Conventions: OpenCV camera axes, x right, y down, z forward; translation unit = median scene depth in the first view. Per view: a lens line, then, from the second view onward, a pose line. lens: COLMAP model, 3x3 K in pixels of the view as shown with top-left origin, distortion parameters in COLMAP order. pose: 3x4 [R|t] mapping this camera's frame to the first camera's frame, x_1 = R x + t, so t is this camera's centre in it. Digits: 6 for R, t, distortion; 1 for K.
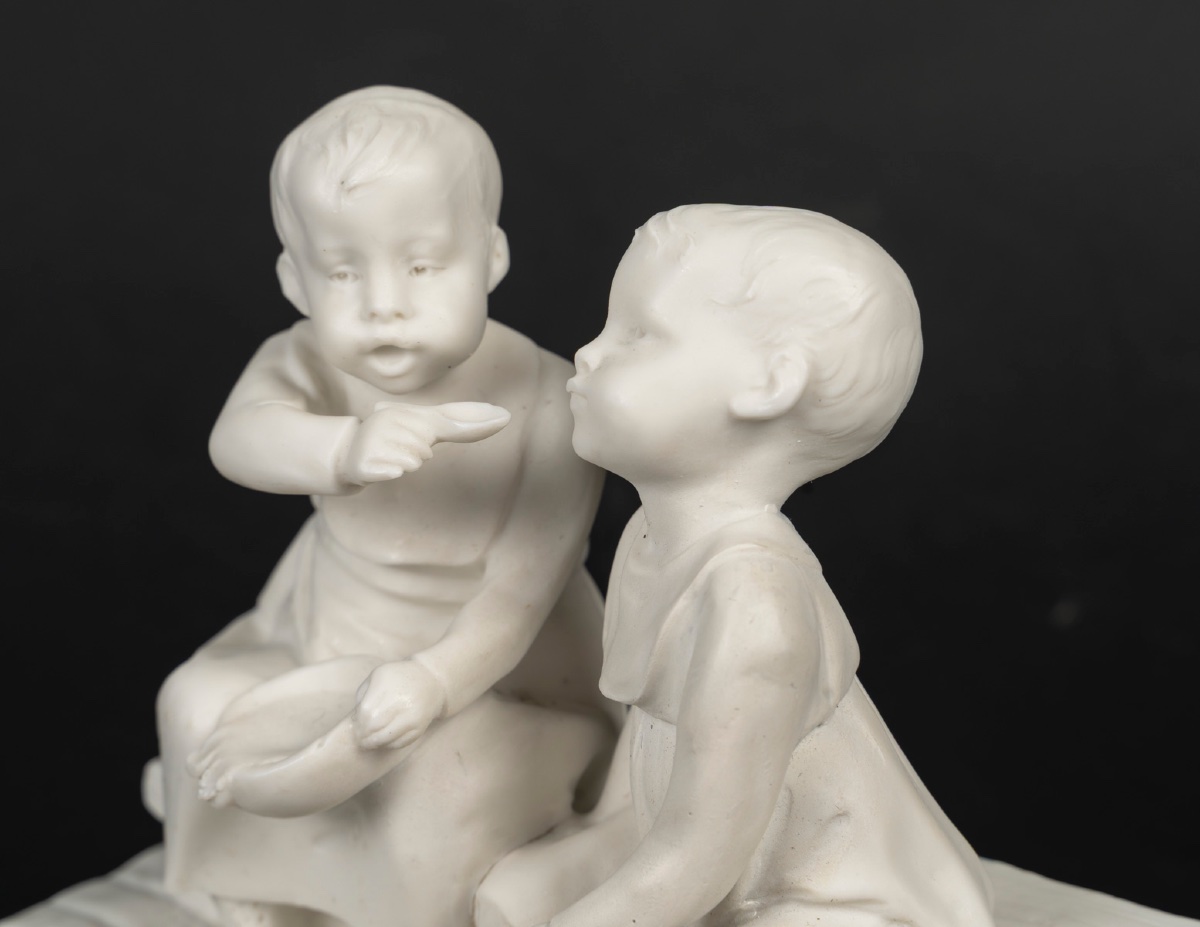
lens RADIAL K [[3301.3, 0, 551.3], [0, 3301.3, 385.1], [0, 0, 1]] dist [0.021191, 0.000000]
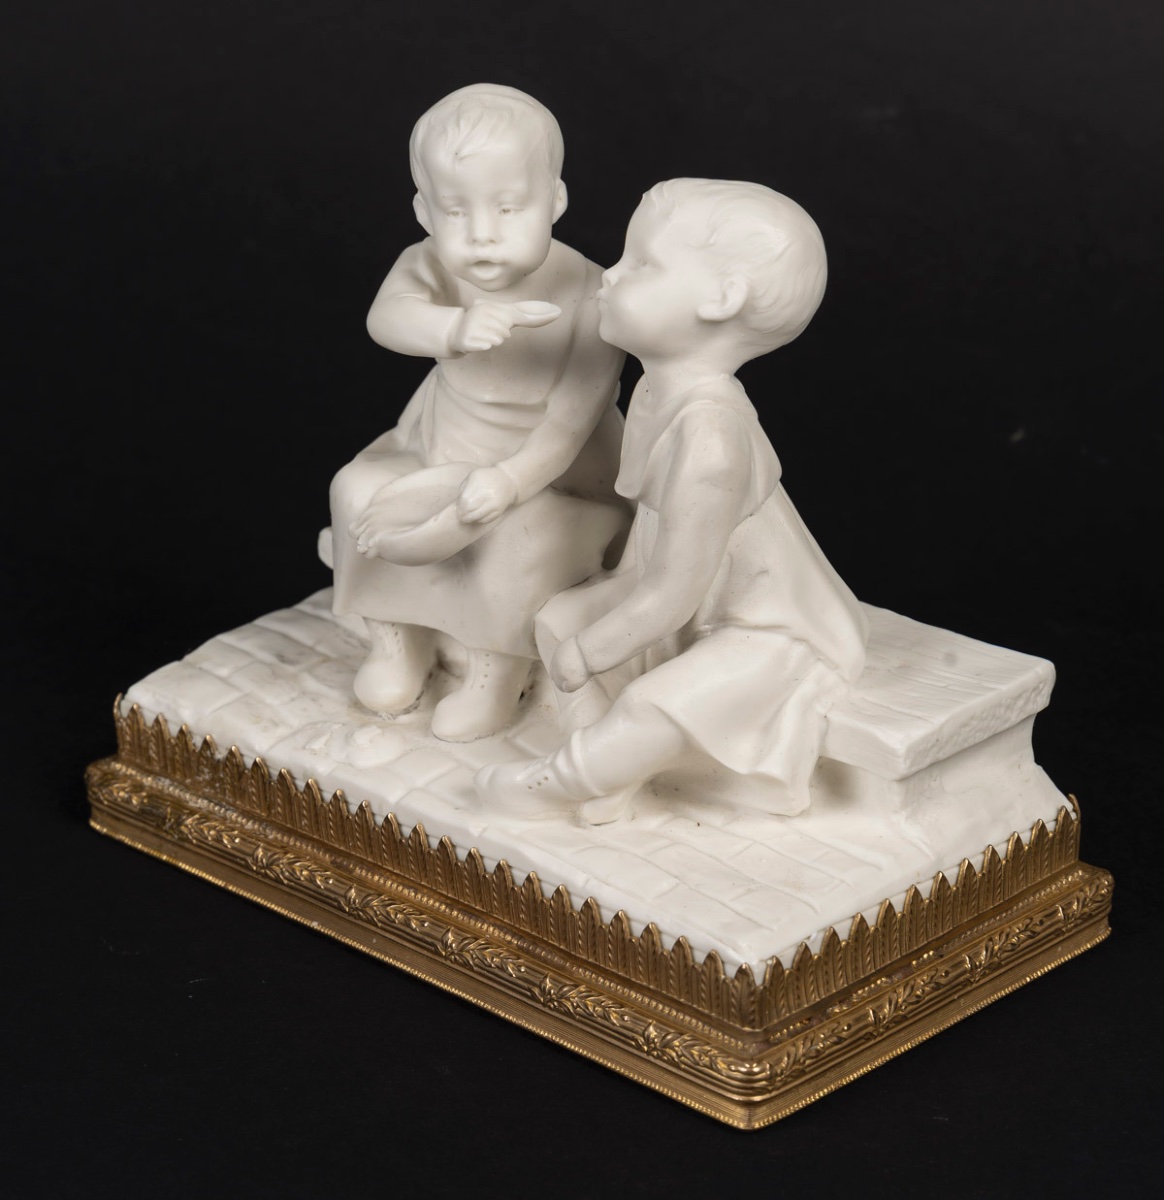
lens RADIAL K [[3602.2, 0, 585.0], [0, 3602.2, 598.2], [0, 0, 1]] dist [0.034972, 0.000000]
pose [[0.998973, 0.026696, -0.036598, 0.062090], [-0.021842, 0.991644, 0.127143, -0.070091], [0.039687, -0.126213, 0.991209, -0.669215]]
